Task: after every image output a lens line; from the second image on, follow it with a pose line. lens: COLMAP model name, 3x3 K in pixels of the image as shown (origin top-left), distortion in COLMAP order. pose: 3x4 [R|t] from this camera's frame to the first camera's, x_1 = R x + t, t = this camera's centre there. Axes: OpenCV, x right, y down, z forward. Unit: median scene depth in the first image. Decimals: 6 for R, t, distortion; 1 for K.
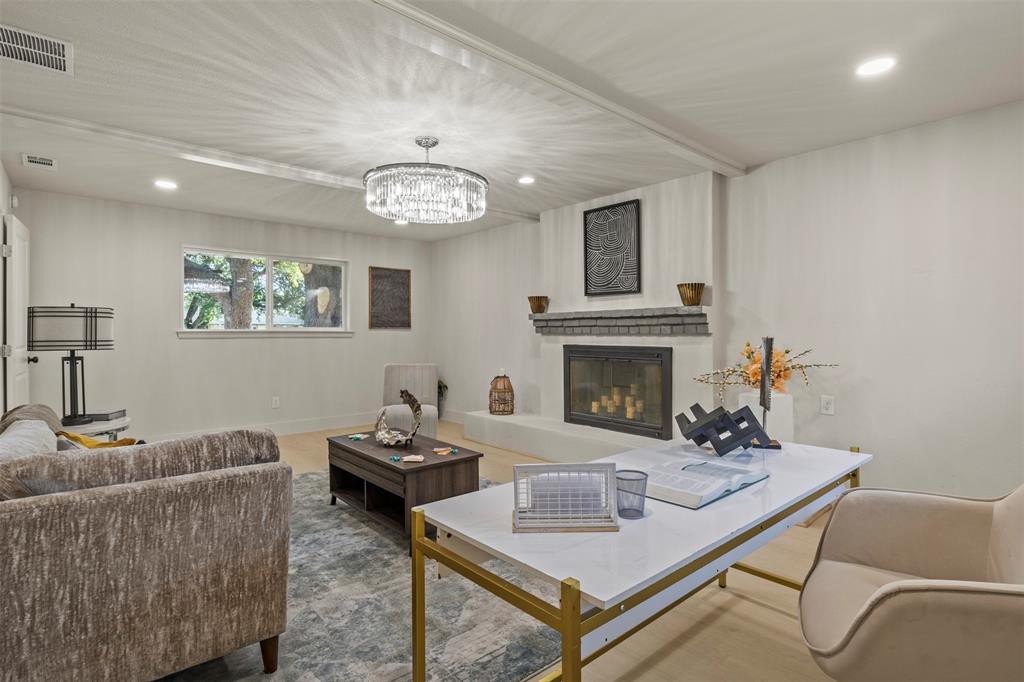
lens RADIAL K [[516.0, 0, 510.4], [0, 516.0, 336.6], [0, 0, 1]] dist [-0.025406, -0.002684]
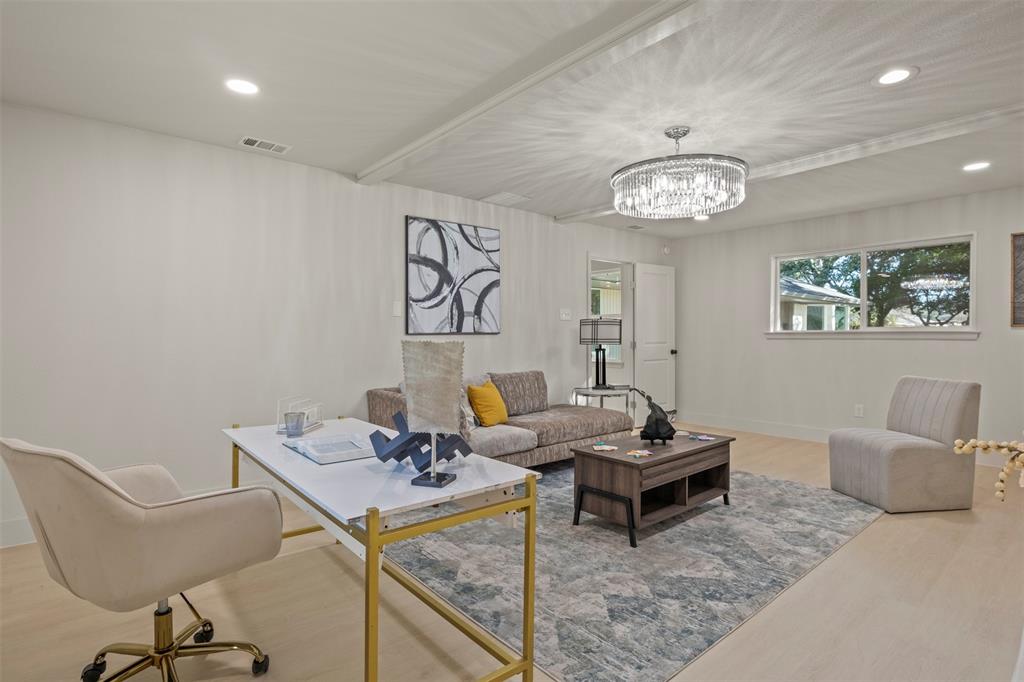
lens RADIAL K [[516.0, 0, 510.3], [0, 516.0, 340.8], [0, 0, 1]] dist [-0.025406, -0.002684]
pose [[-0.029680, 0.008168, -0.999526, 0.848166], [-0.004262, 0.999956, 0.008298, 0.001035], [0.999550, 0.004506, -0.029644, 0.765615]]
